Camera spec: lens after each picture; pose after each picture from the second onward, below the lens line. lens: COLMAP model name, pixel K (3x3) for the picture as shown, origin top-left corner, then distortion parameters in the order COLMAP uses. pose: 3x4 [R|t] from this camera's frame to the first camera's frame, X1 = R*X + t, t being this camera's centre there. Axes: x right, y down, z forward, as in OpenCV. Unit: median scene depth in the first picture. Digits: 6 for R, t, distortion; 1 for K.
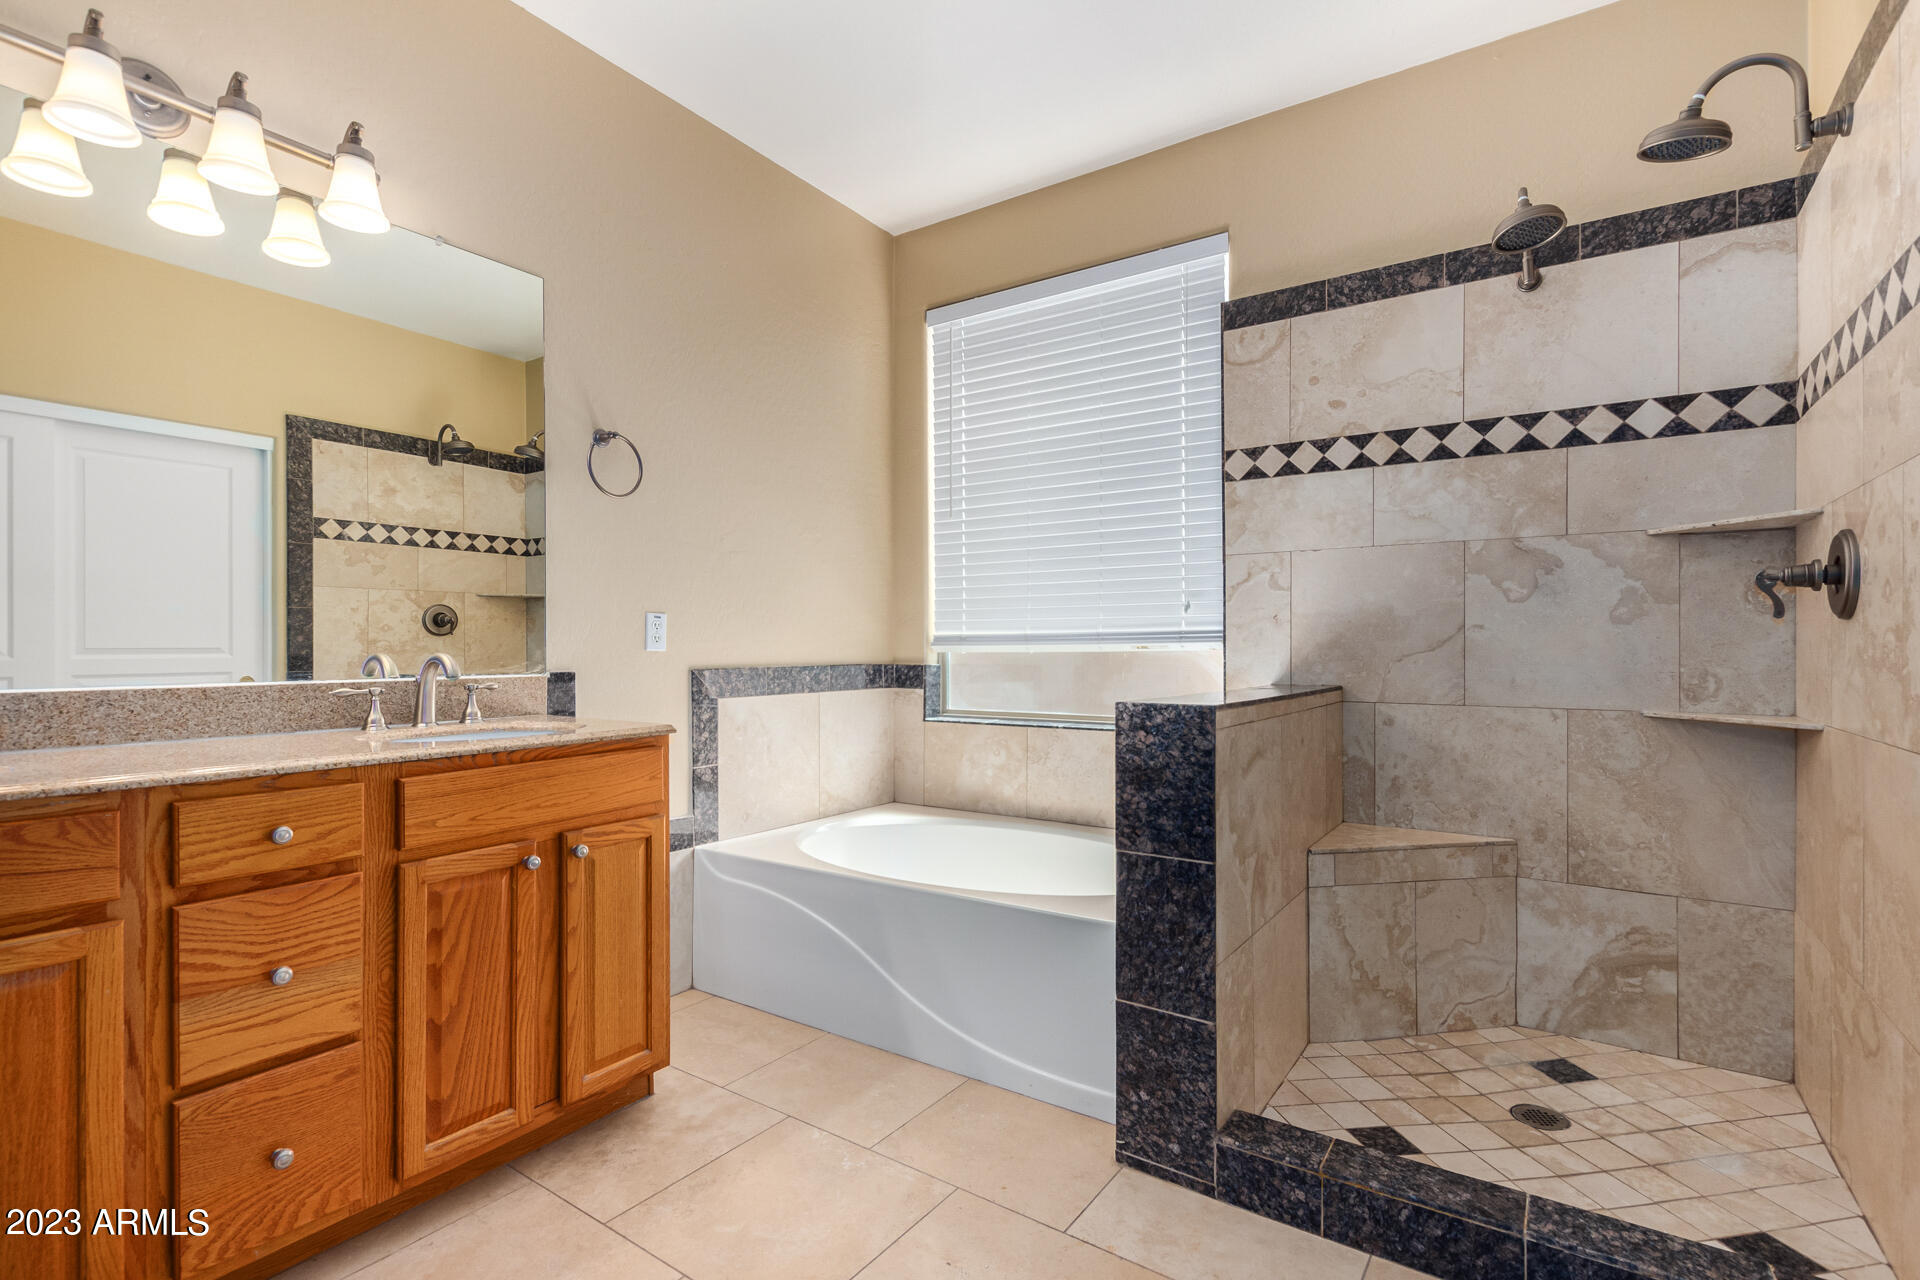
lens RADIAL K [[871.9, 0, 999.2], [0, 871.9, 648.1], [0, 0, 1]] dist [0.010145, -0.001999]
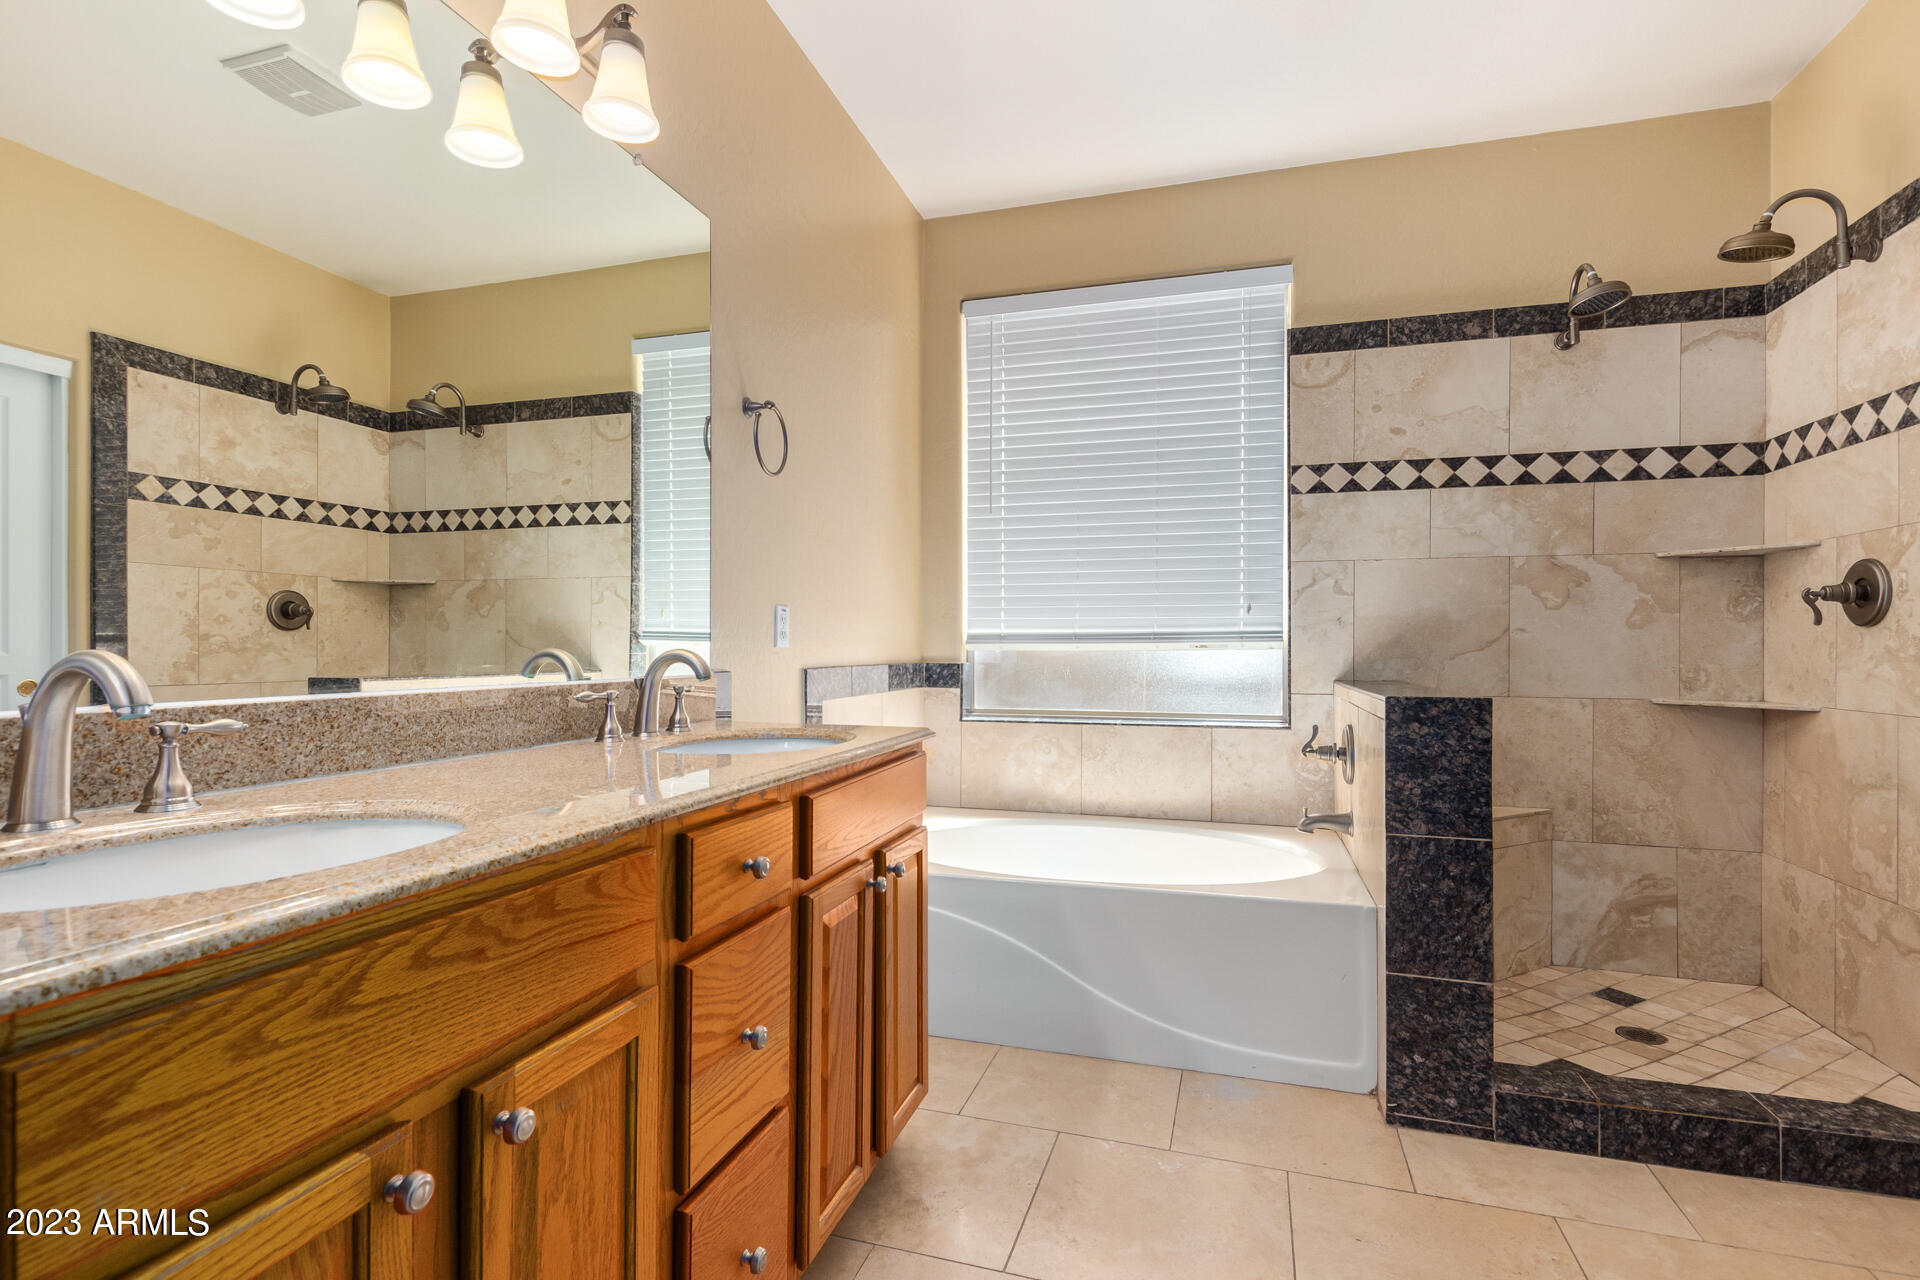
lens RADIAL K [[871.9, 0, 980.2], [0, 871.9, 650.2], [0, 0, 1]] dist [0.010145, -0.001999]
pose [[0.955500, 0.003212, 0.294973, -0.526158], [-0.003565, 0.999993, 0.000660, 0.004930], [-0.294969, -0.001682, 0.955505, 0.095790]]
